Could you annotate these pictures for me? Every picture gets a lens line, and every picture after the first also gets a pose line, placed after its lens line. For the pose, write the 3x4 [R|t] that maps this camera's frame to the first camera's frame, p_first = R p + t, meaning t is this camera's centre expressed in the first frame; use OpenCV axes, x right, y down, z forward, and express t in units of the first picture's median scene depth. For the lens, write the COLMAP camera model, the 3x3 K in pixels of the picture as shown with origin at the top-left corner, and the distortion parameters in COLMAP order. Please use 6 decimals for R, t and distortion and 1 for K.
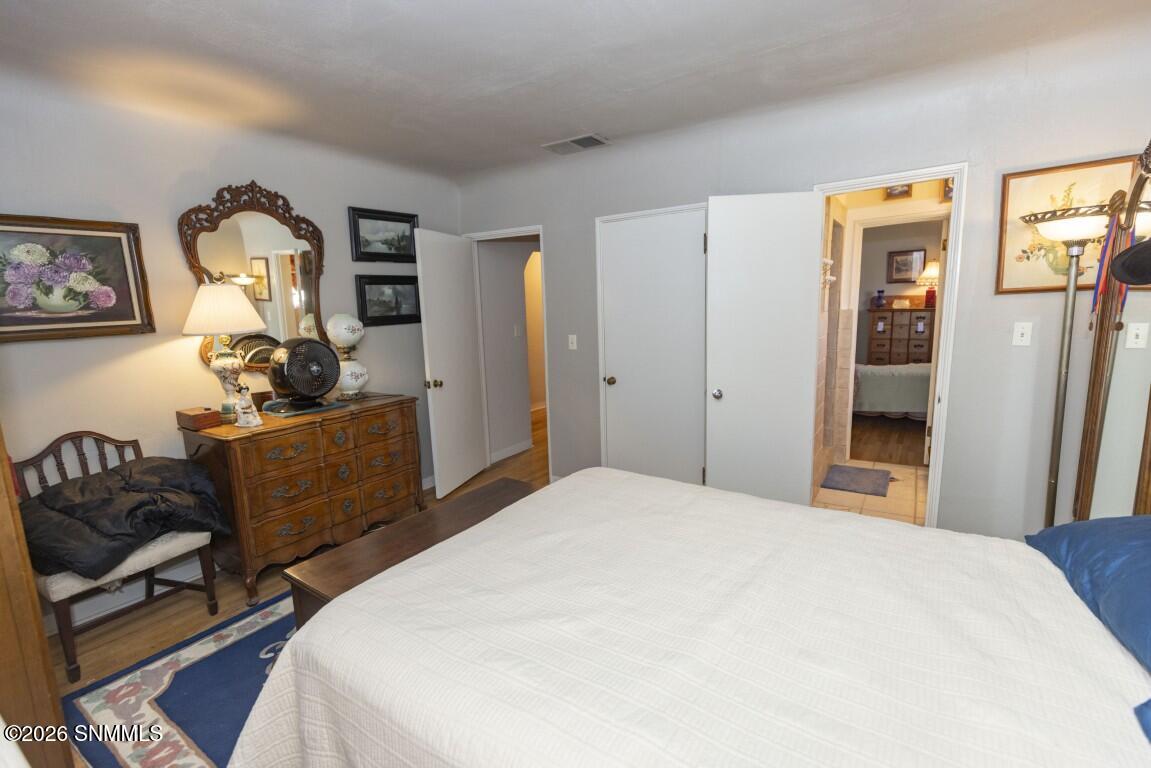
lens RADIAL K [[528.9, 0, 577.4], [0, 528.9, 386.7], [0, 0, 1]] dist [0.008140, -0.000617]
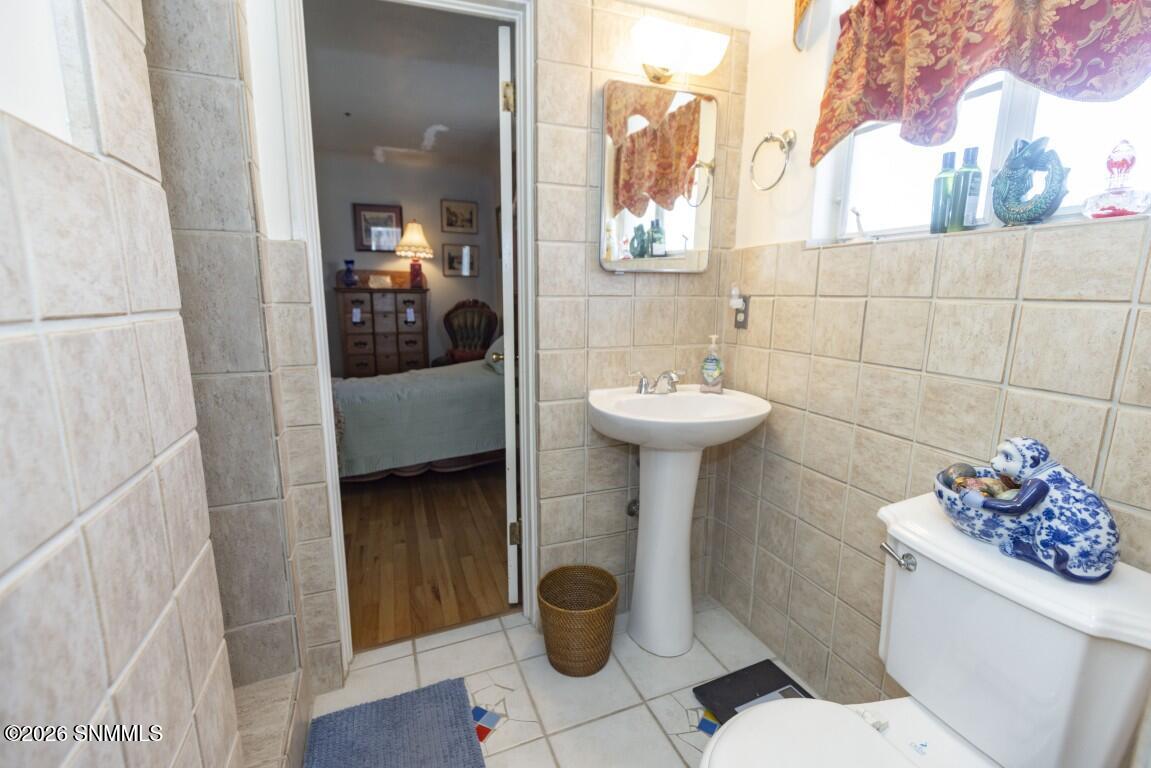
lens RADIAL K [[528.9, 0, 577.4], [0, 528.9, 386.7], [0, 0, 1]] dist [0.008140, -0.000617]
pose [[0.595446, -0.109881, 0.795845, 0.208621], [0.108060, 0.992555, 0.056191, -0.033886], [-0.796095, 0.052540, 0.602887, 0.402268]]
